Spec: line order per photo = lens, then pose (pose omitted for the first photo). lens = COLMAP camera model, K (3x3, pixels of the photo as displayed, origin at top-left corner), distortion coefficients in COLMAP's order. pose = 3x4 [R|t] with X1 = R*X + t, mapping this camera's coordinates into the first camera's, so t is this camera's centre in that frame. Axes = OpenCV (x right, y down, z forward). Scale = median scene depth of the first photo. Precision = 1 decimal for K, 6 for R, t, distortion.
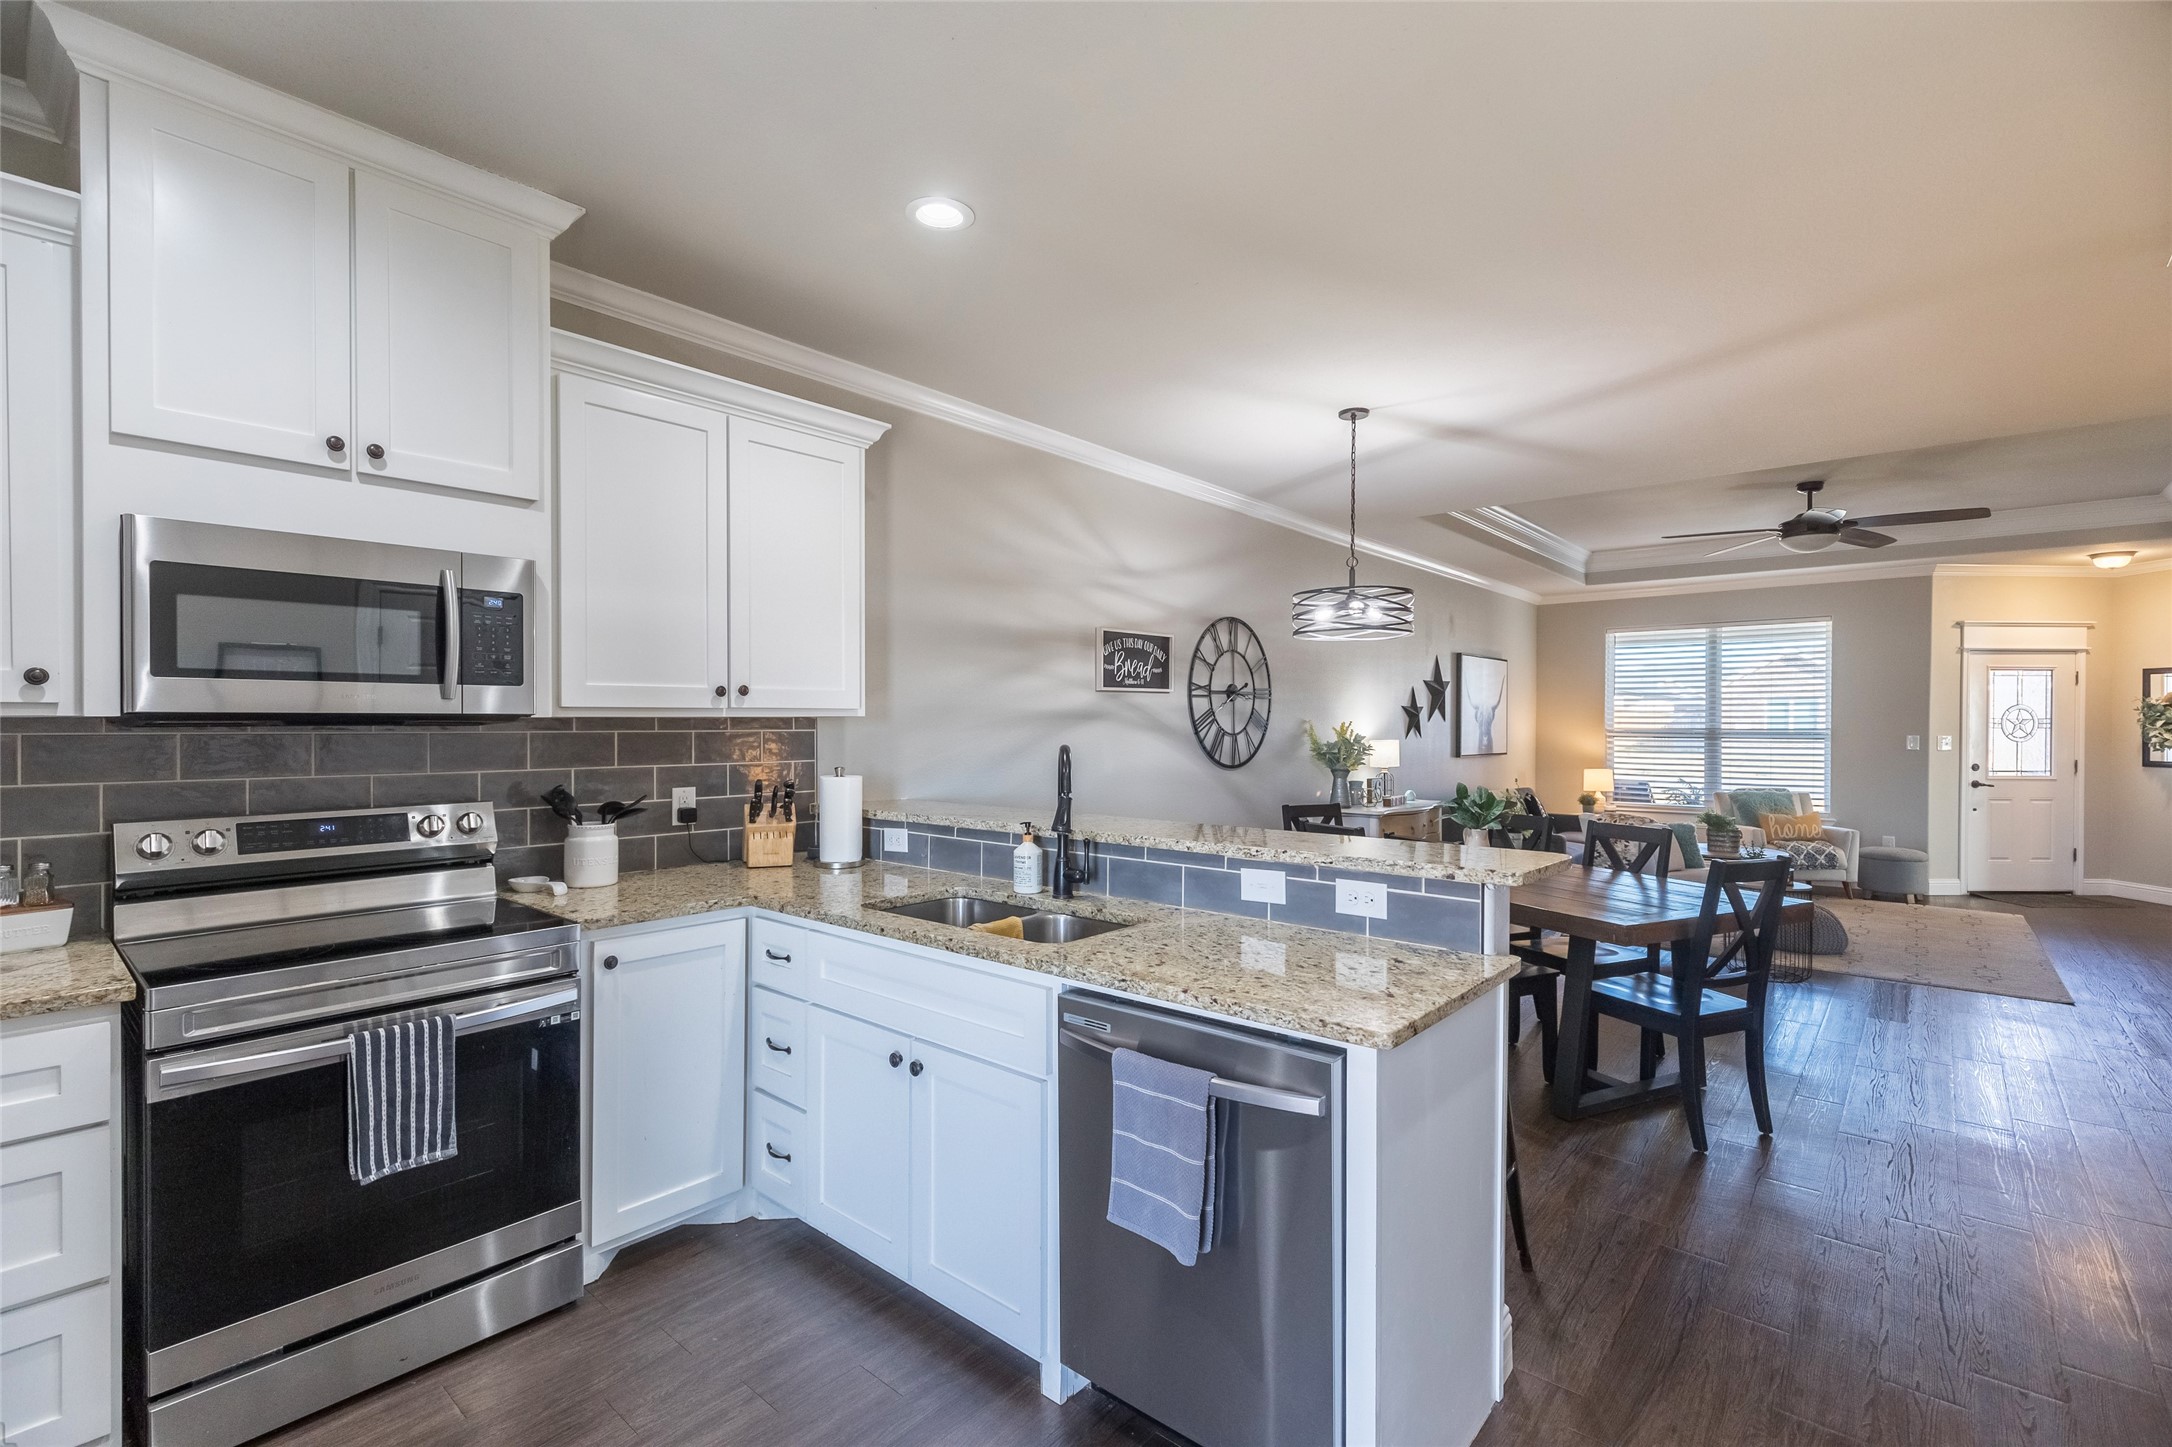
lens RADIAL K [[977.4, 0, 1078.6], [0, 977.4, 724.4], [0, 0, 1]] dist [0.000240, -0.000973]
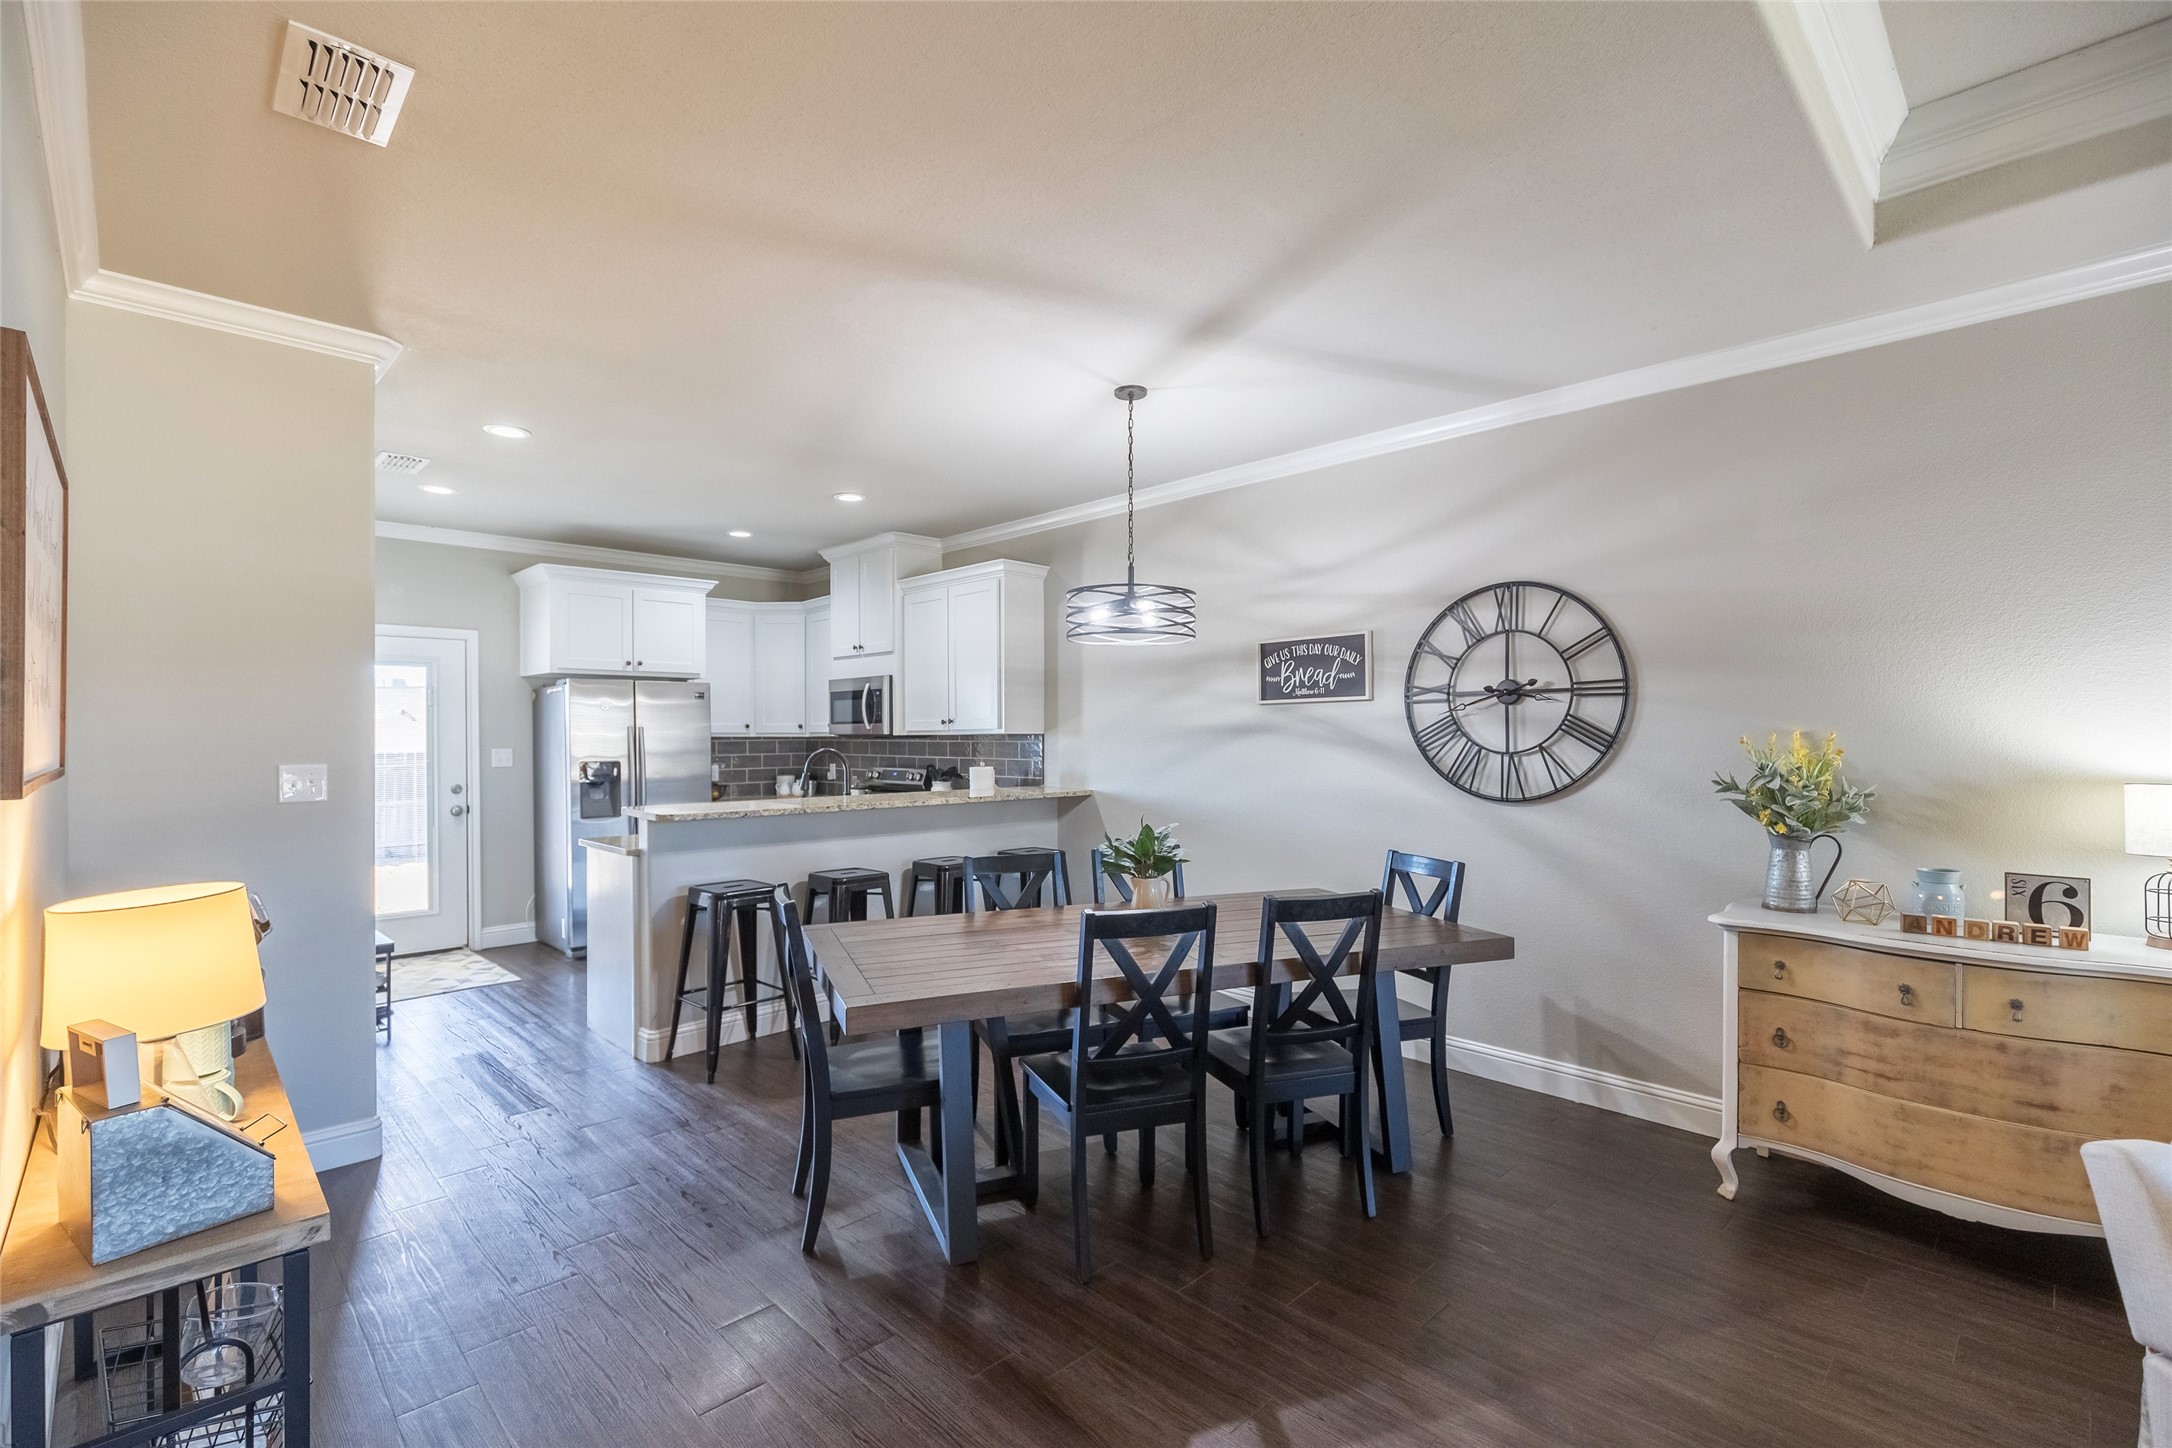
lens RADIAL K [[977.4, 0, 1071.3], [0, 977.4, 729.6], [0, 0, 1]] dist [0.000240, -0.000973]
pose [[-0.091490, -0.008768, -0.995767, 0.992421], [-0.000519, 0.999962, -0.008758, 0.000026], [0.995806, -0.000284, -0.091491, 0.864328]]
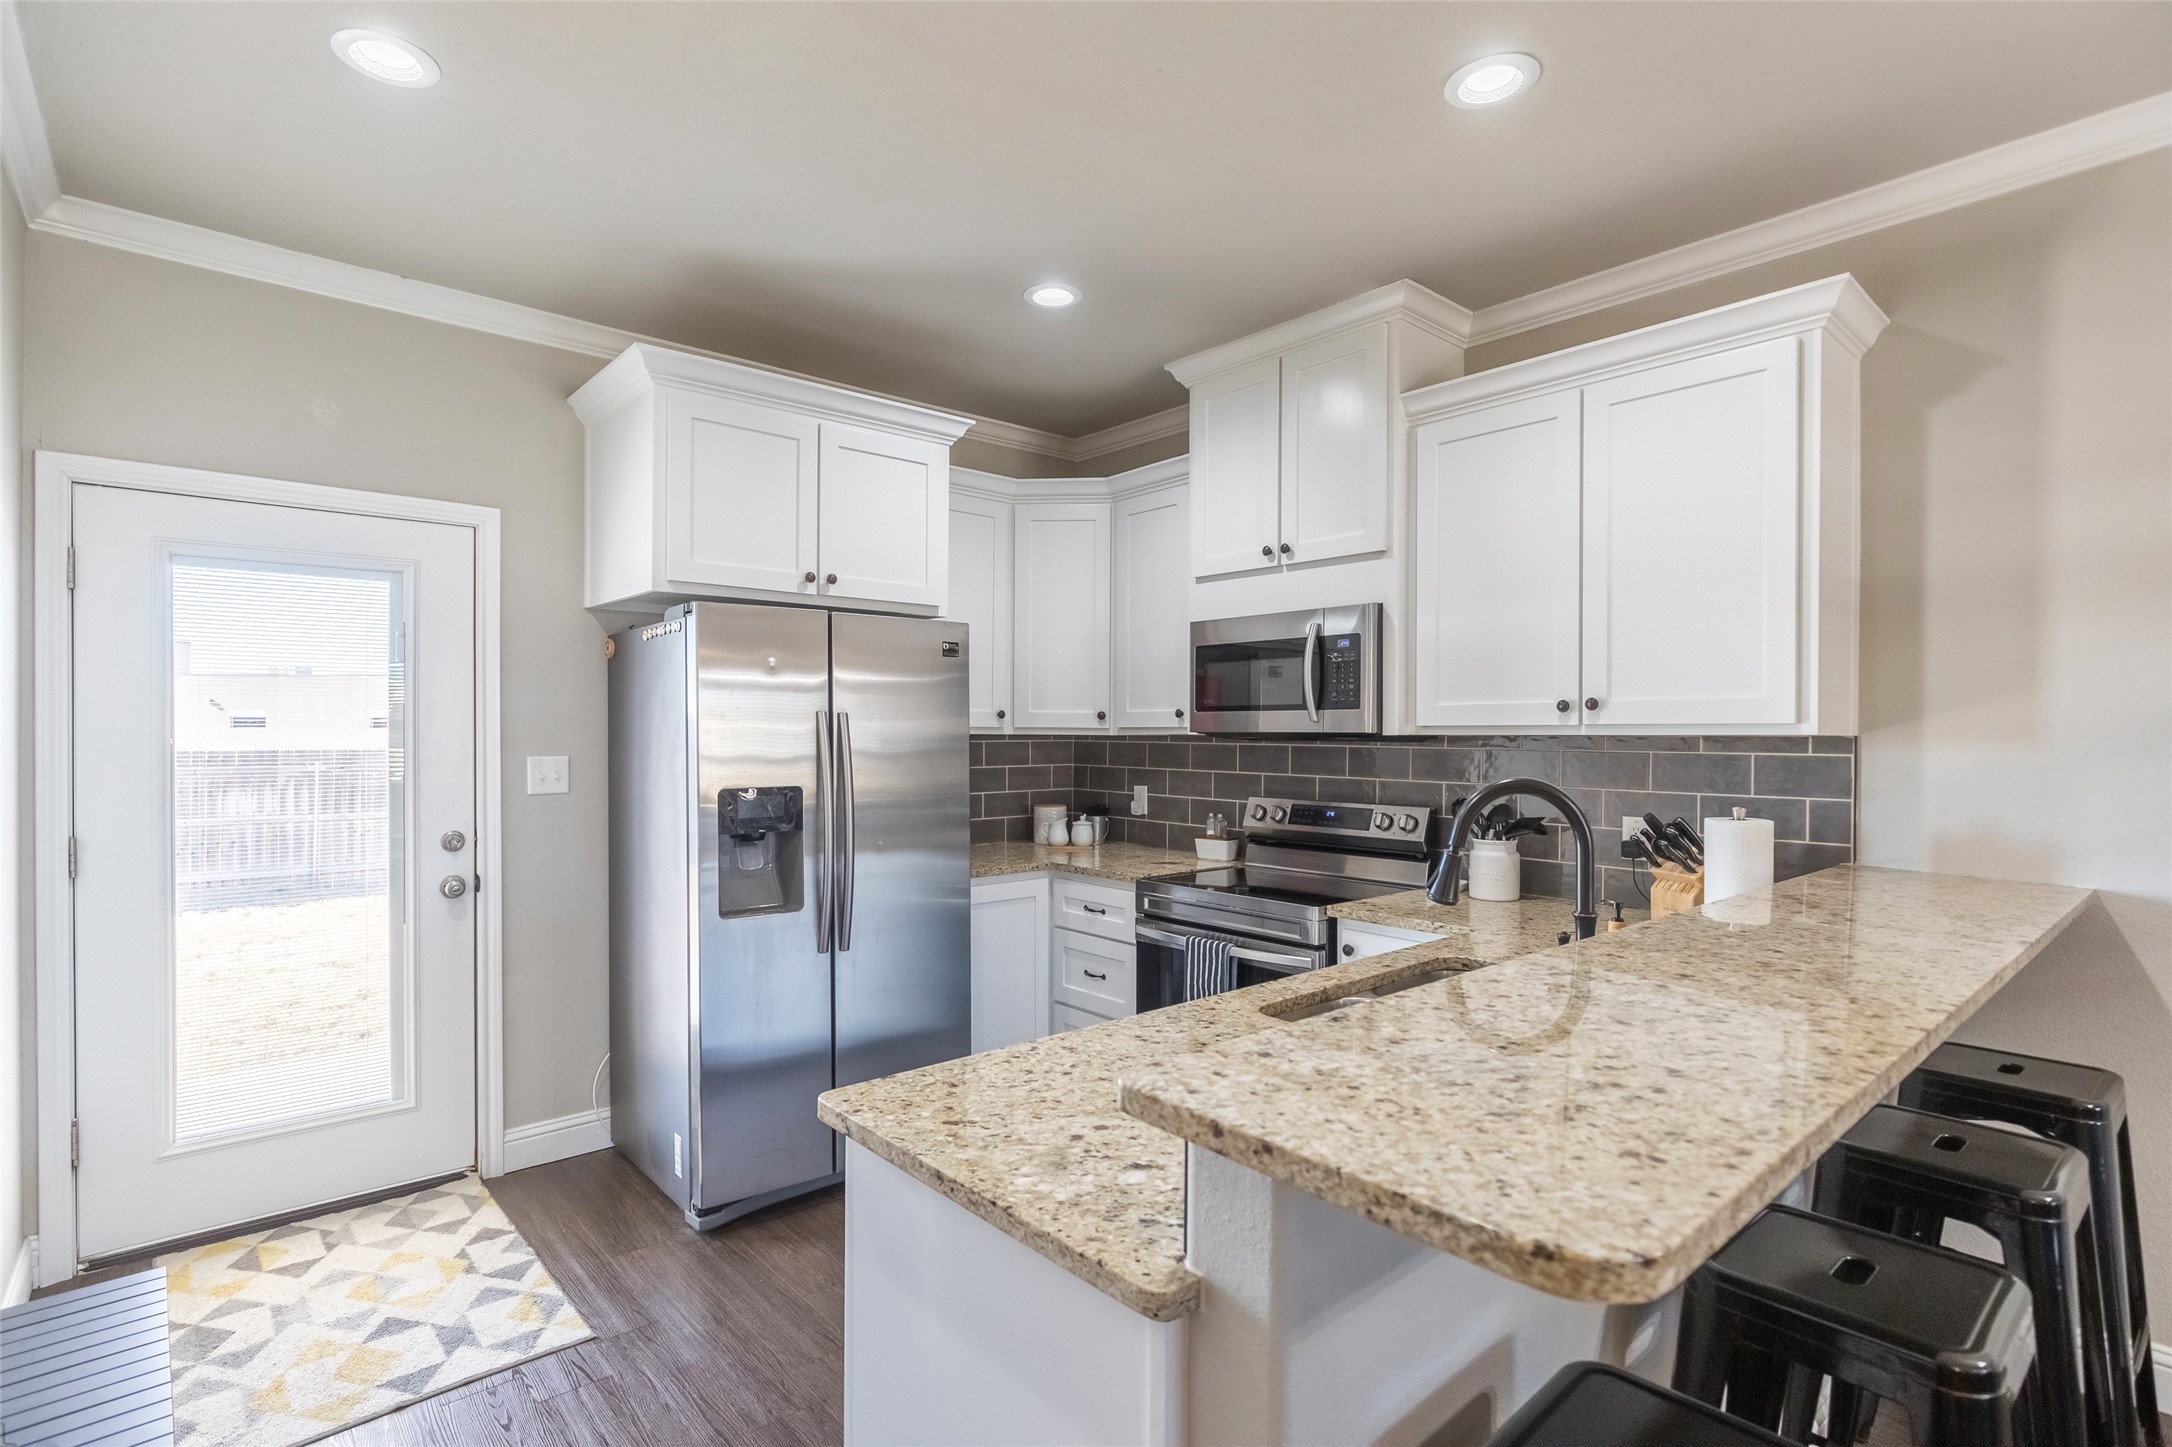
lens RADIAL K [[1037.7, 0, 1091.6], [0, 1037.7, 728.4], [0, 0, 1]] dist [-0.002573, -0.000645]
pose [[-0.132220, -0.007214, -0.991194, 0.365818], [-0.008335, 0.999946, -0.006165, -0.002414], [0.991185, 0.007446, -0.132273, 0.414955]]
